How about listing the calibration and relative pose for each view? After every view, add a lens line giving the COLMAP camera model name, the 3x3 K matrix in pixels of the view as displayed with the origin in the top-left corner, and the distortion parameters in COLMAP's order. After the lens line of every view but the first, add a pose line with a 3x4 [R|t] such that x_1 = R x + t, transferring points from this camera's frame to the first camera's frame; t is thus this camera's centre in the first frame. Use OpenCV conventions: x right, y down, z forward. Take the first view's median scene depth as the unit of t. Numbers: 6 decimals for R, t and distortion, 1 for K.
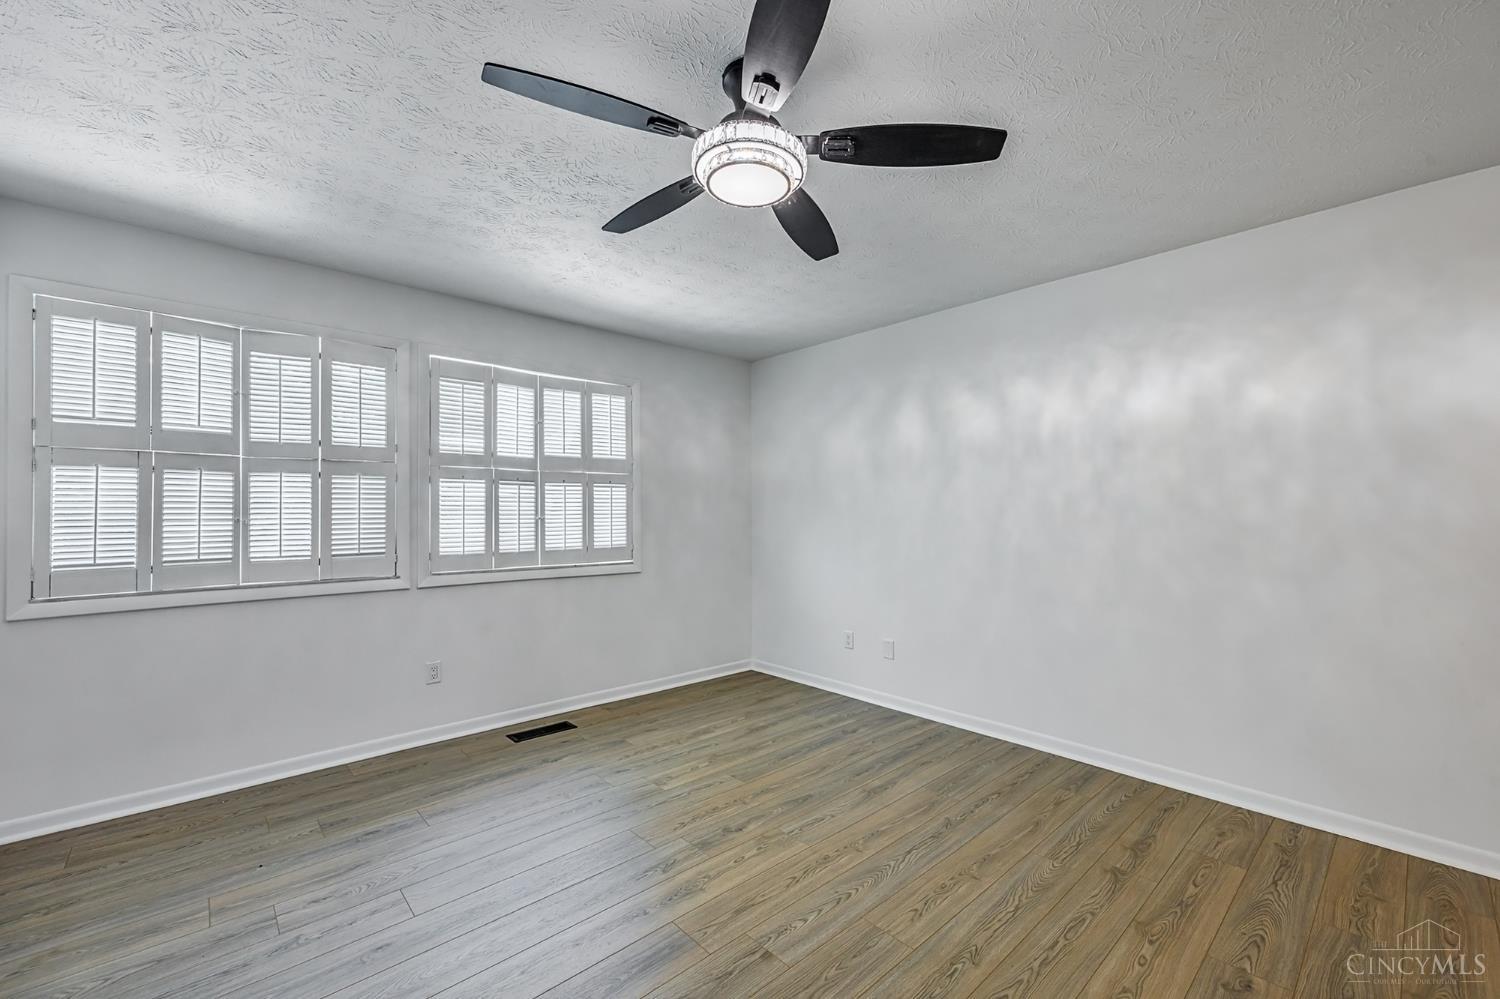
lens RADIAL K [[611.0, 0, 746.4], [0, 611.0, 497.7], [0, 0, 1]] dist [0.001853, -0.000160]
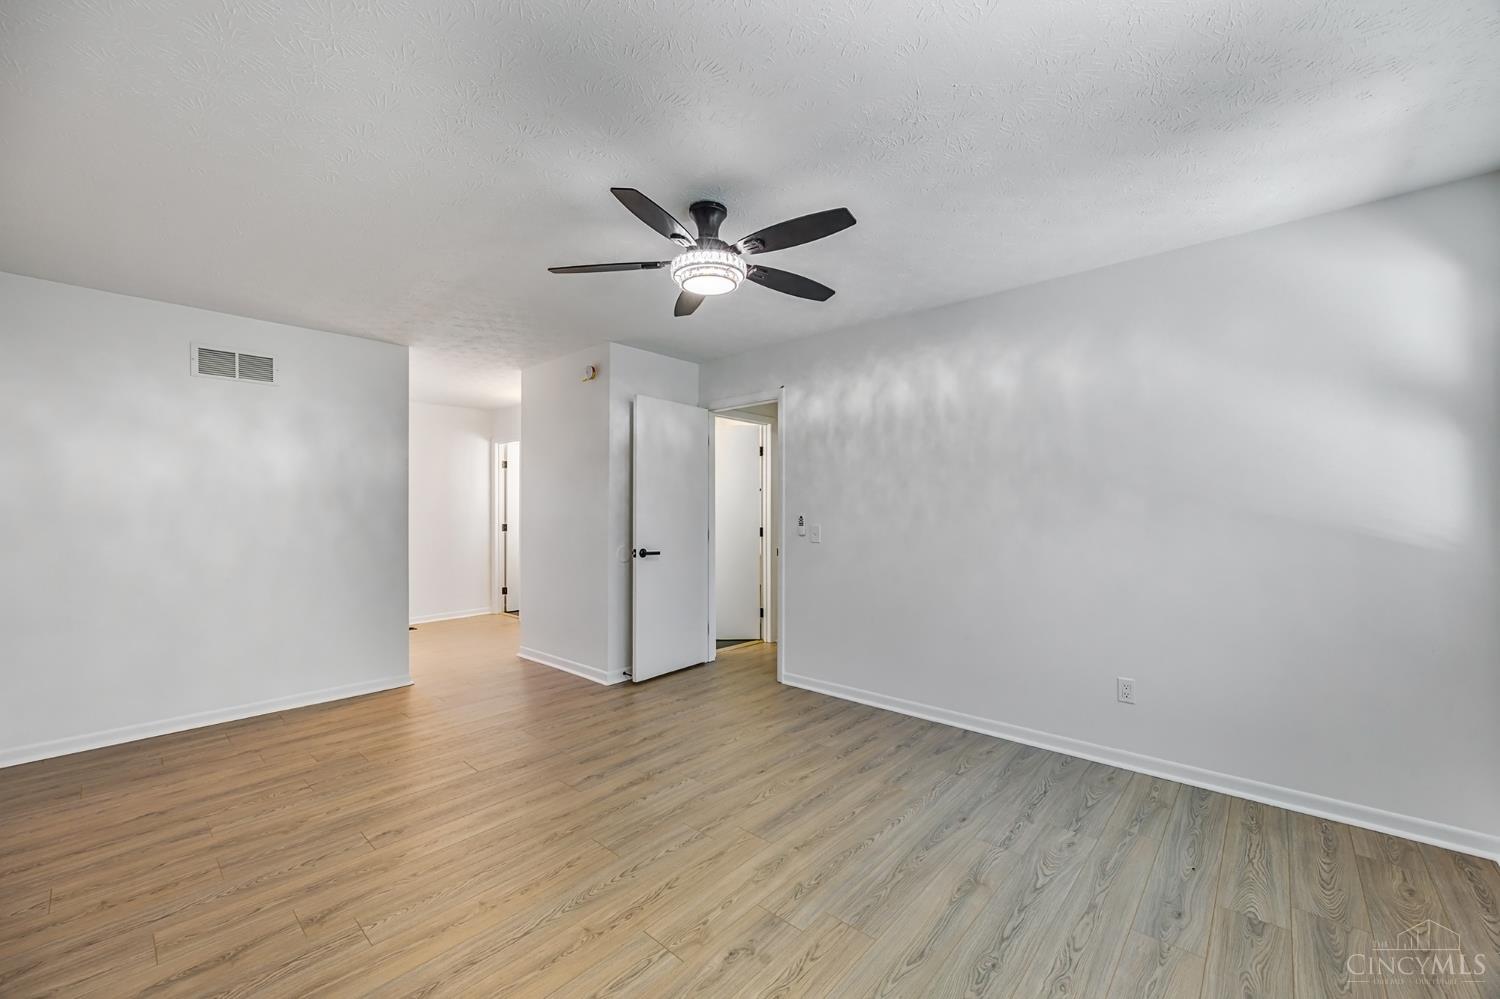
lens RADIAL K [[611.0, 0, 753.5], [0, 611.0, 503.0], [0, 0, 1]] dist [0.001853, -0.000160]
pose [[-0.993528, 0.002586, -0.113557, 0.053706], [0.006313, 0.999453, -0.032471, 0.019728], [0.113411, -0.032978, -0.993001, 2.017491]]
